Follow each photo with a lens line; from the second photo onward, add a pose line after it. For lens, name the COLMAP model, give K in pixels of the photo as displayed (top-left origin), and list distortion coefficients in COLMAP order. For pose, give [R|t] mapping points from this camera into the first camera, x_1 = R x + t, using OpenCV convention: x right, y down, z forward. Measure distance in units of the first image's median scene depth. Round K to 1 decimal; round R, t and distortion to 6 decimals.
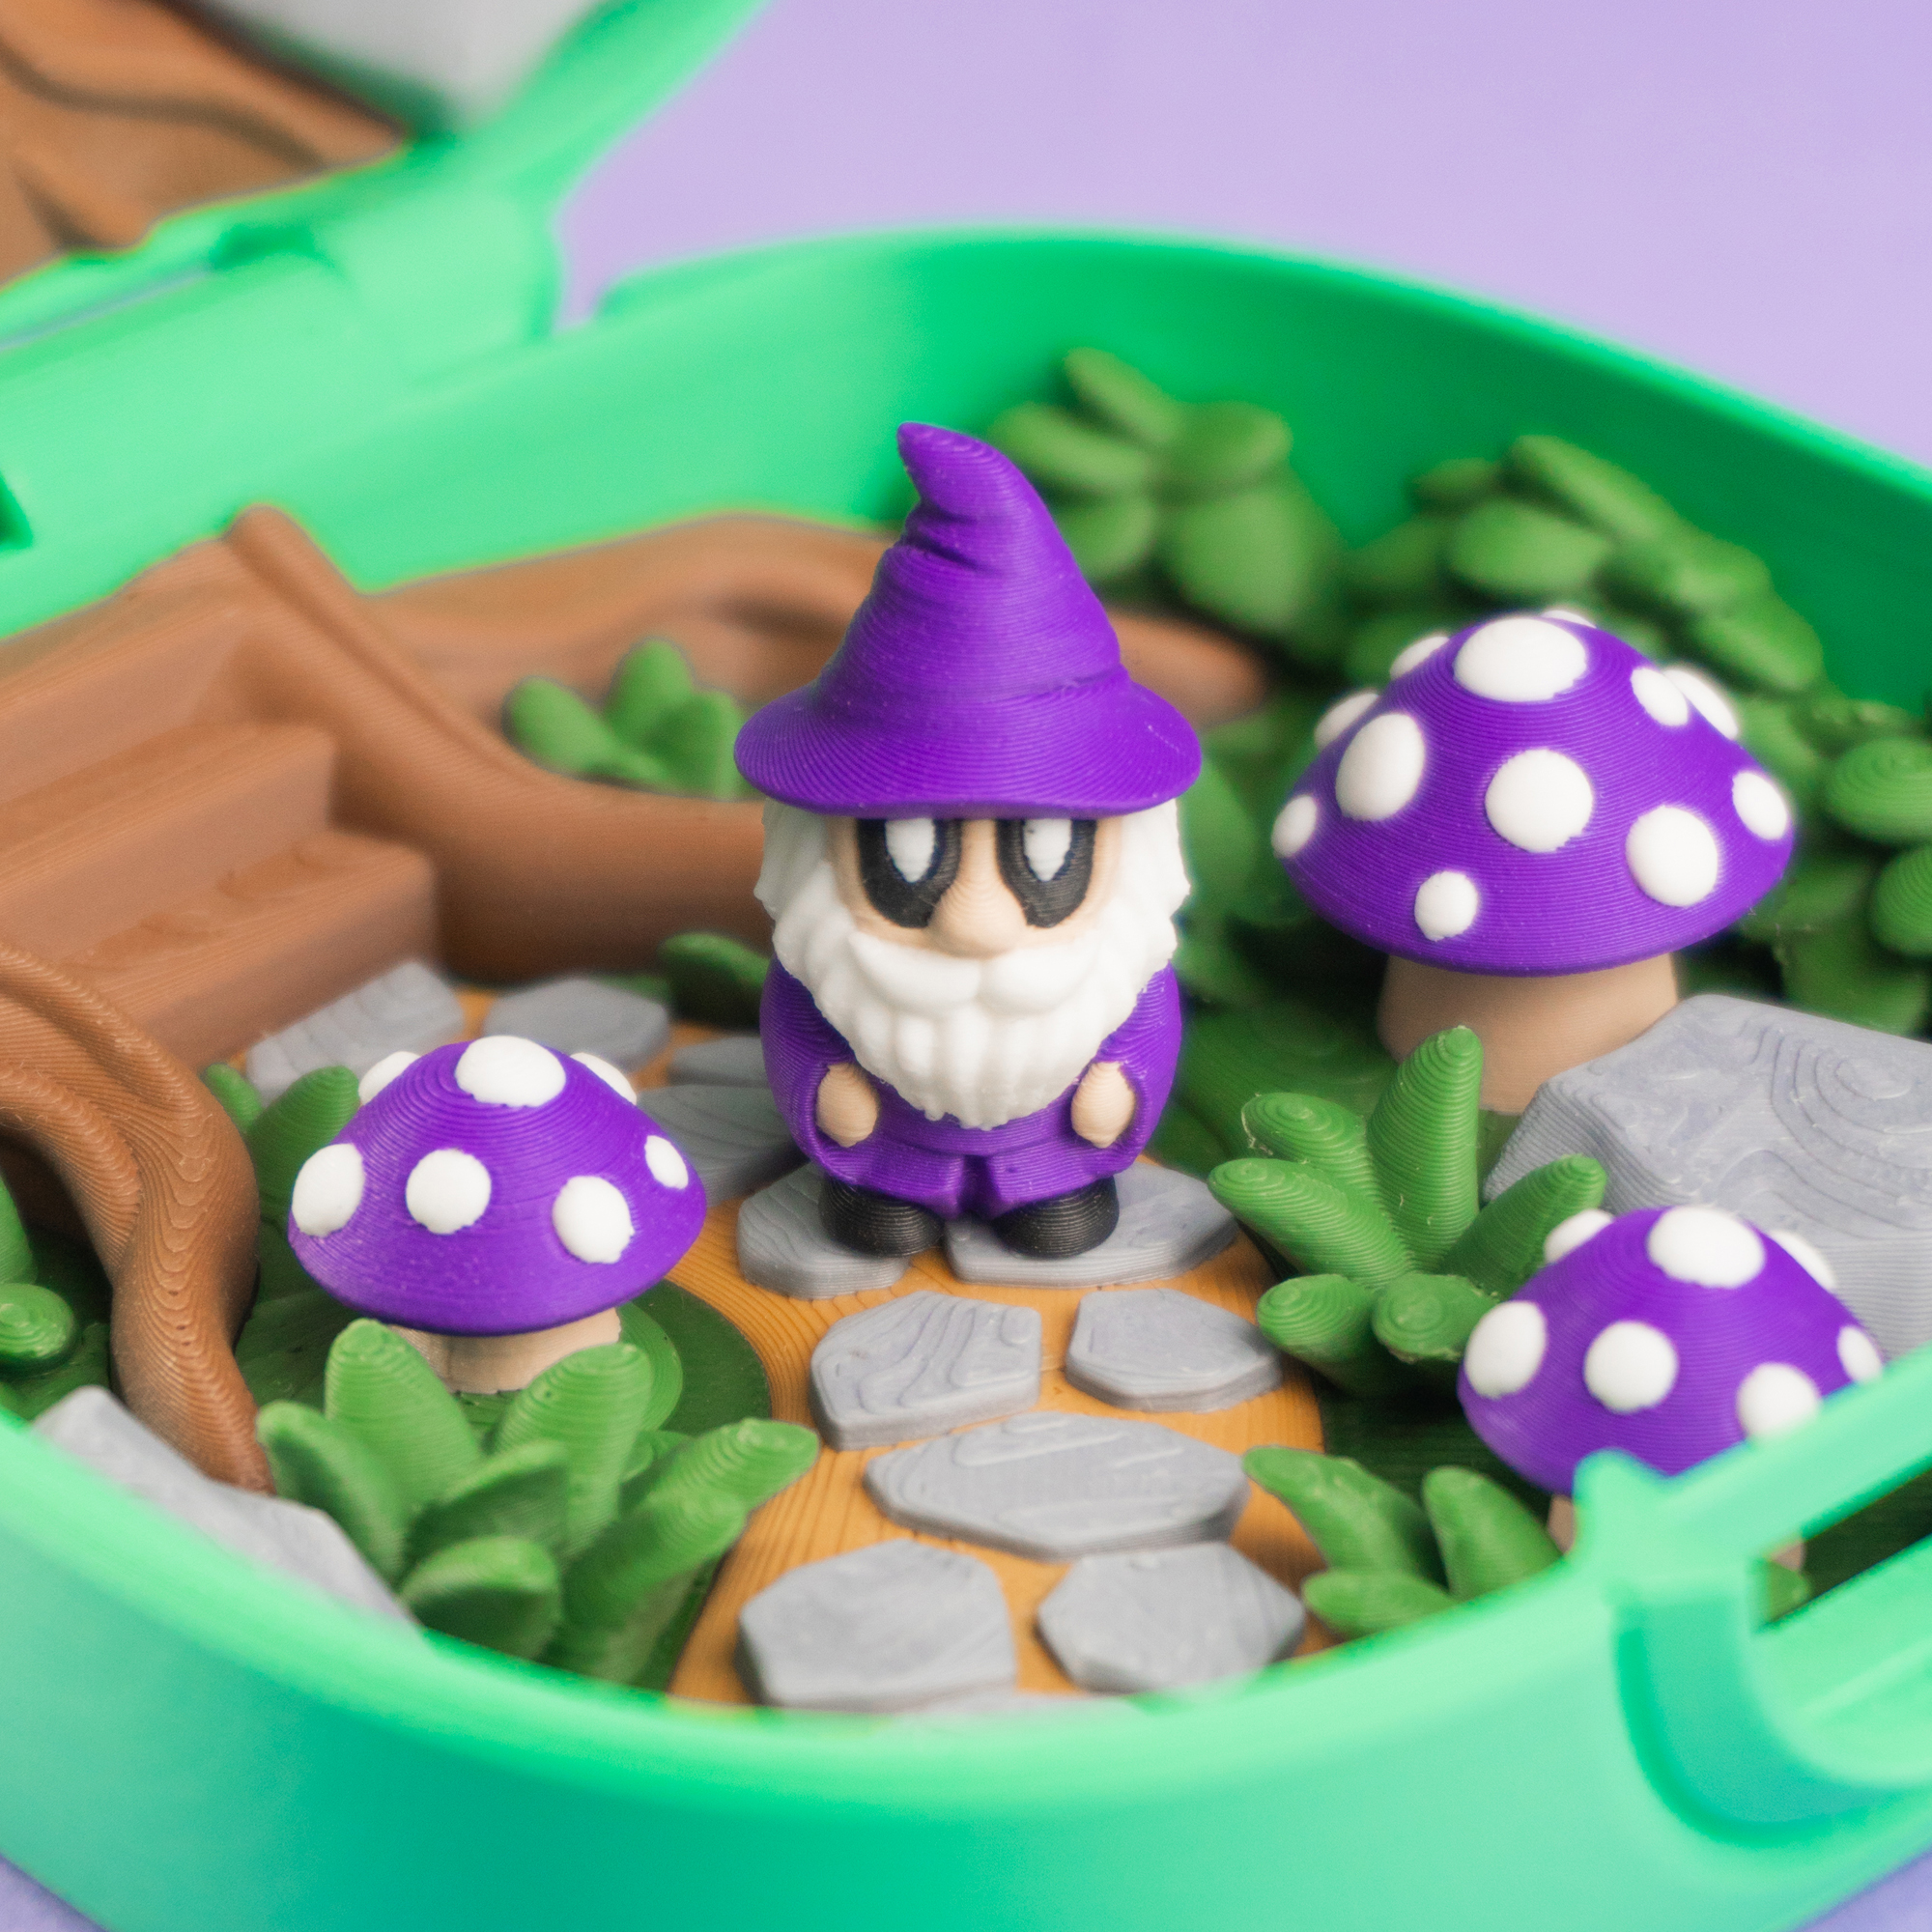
lens RADIAL K [[9050.7, 0, 966.0], [0, 9050.7, 966.0], [0, 0, 1]] dist [0.079793, 13.215199]
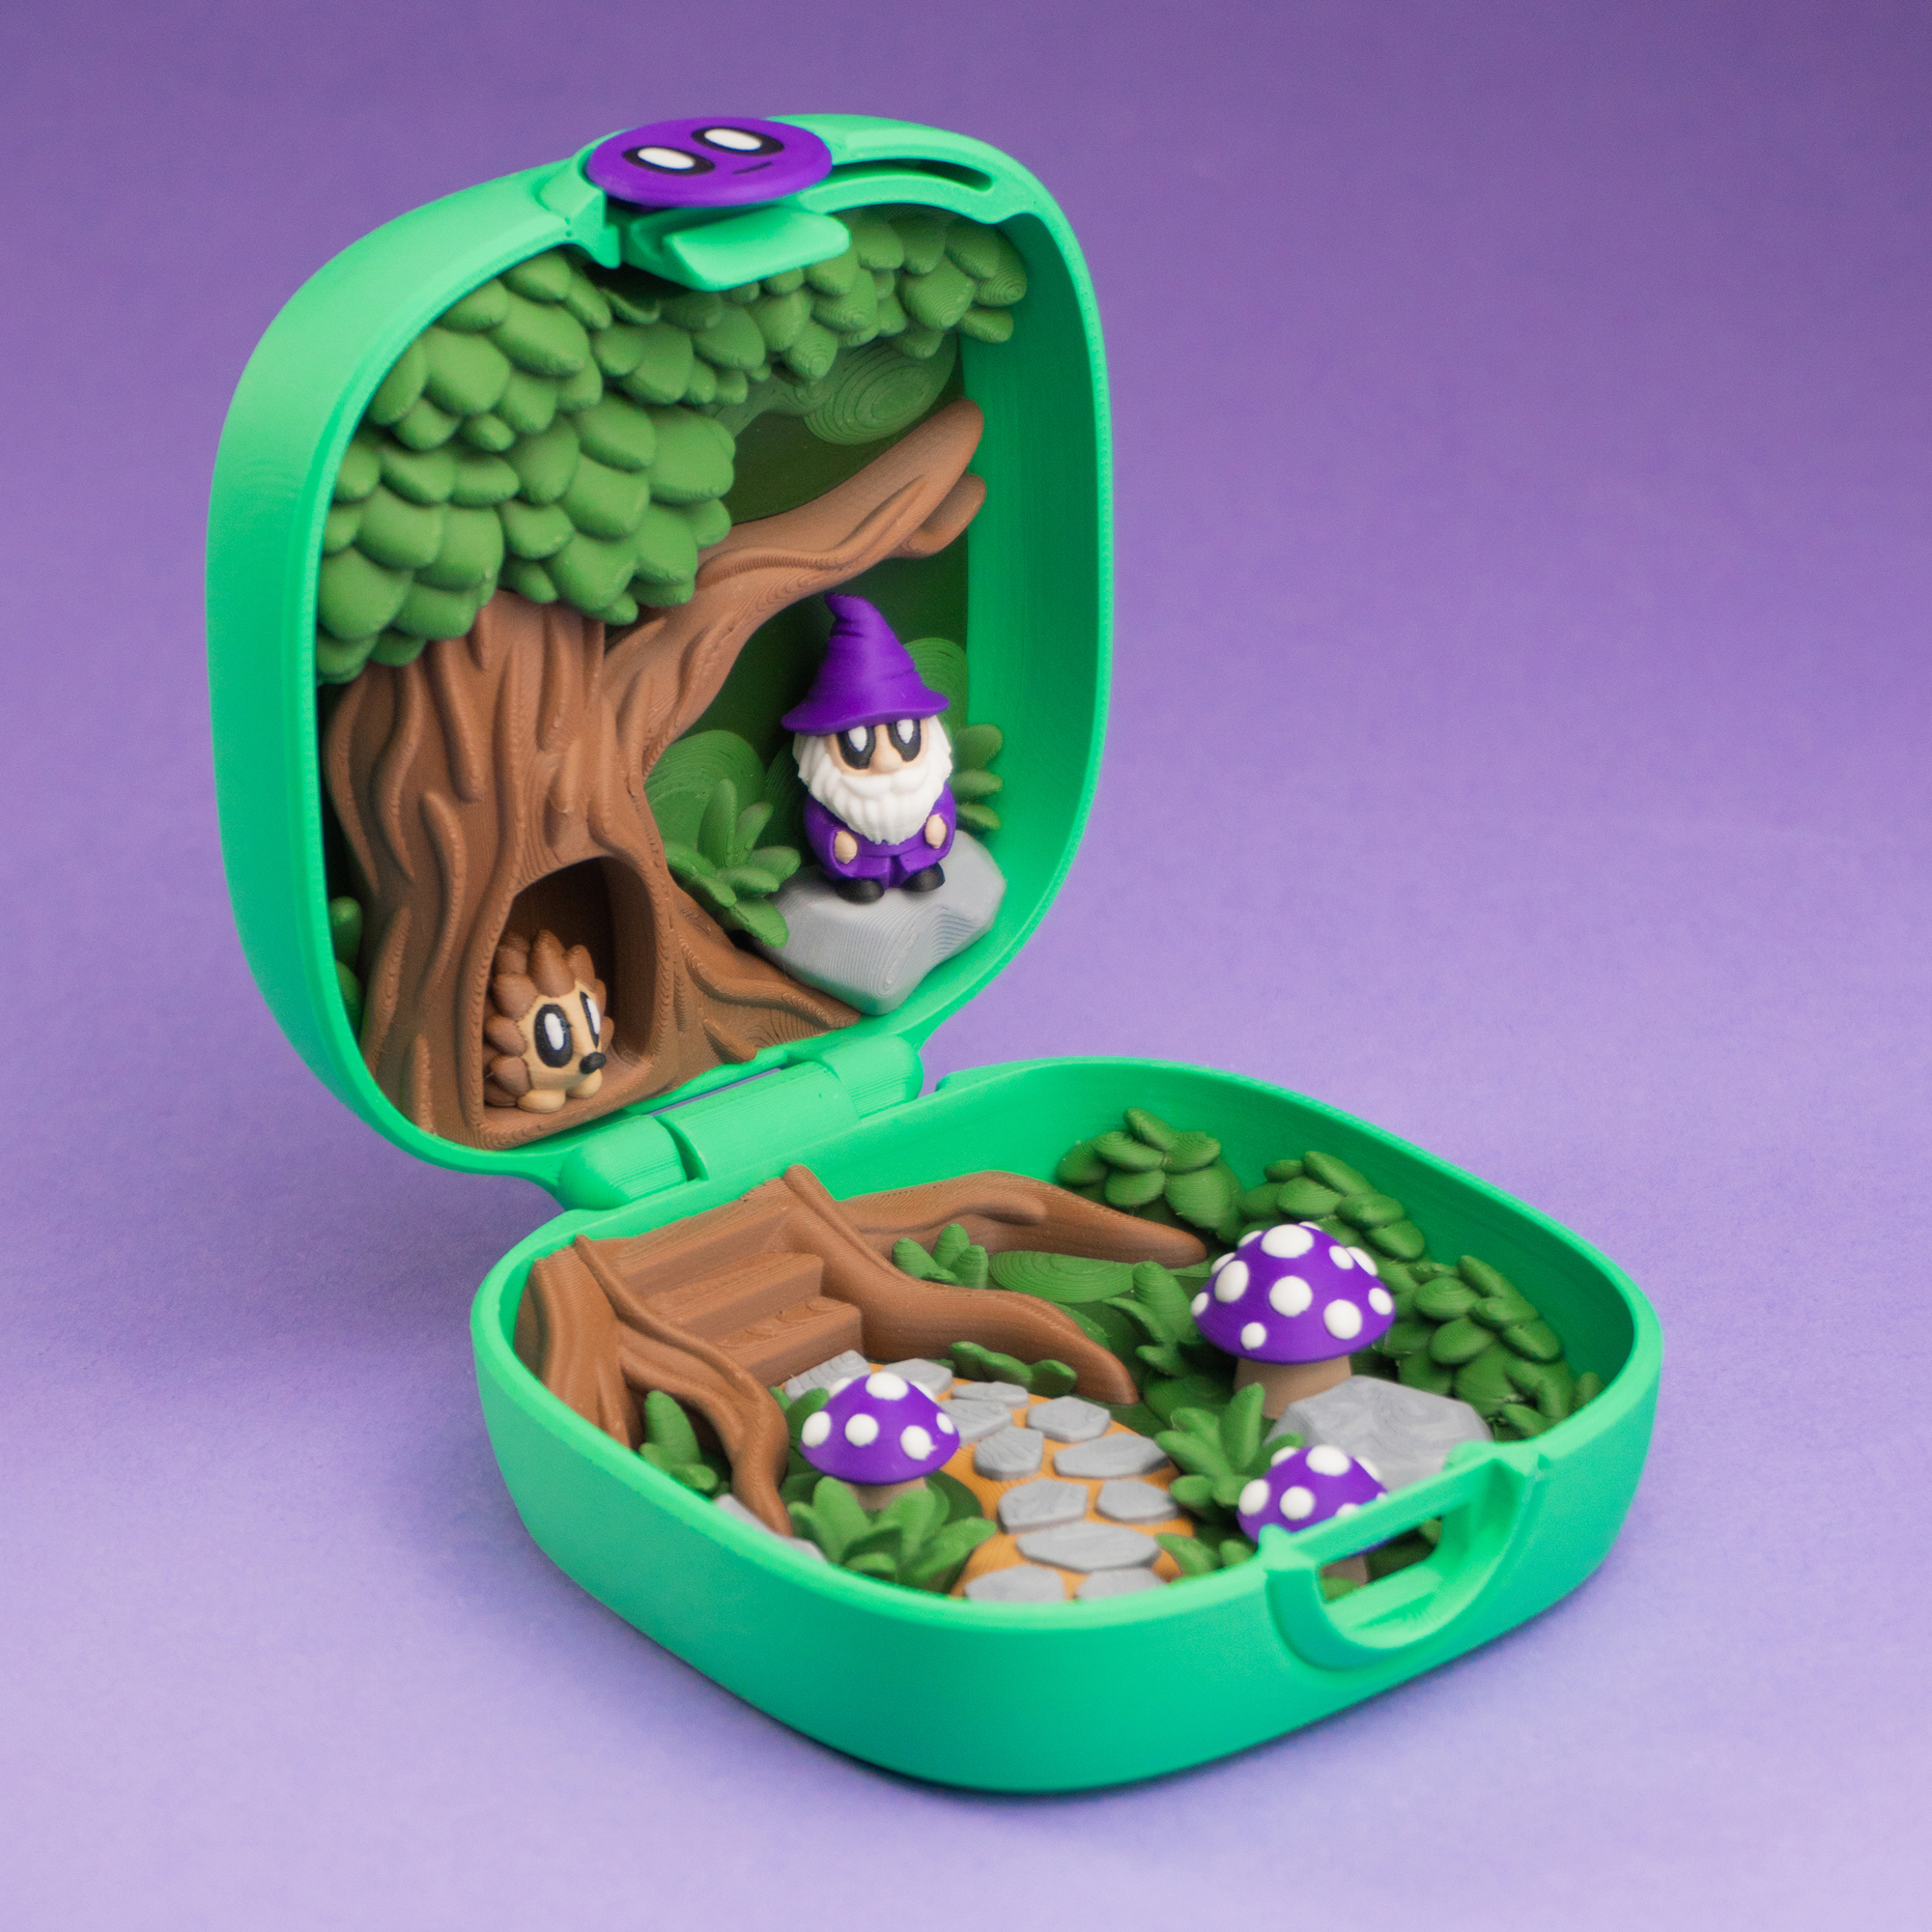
lens RADIAL K [[7481.0, 0, 910.0], [0, 7481.0, 1021.3], [0, 0, 1]] dist [2.894849, -114.686234]
pose [[0.998053, 0.024876, -0.057195, 0.076500], [-0.028663, 0.997383, -0.066368, 0.049465], [0.055394, 0.067878, 0.996155, -1.149543]]
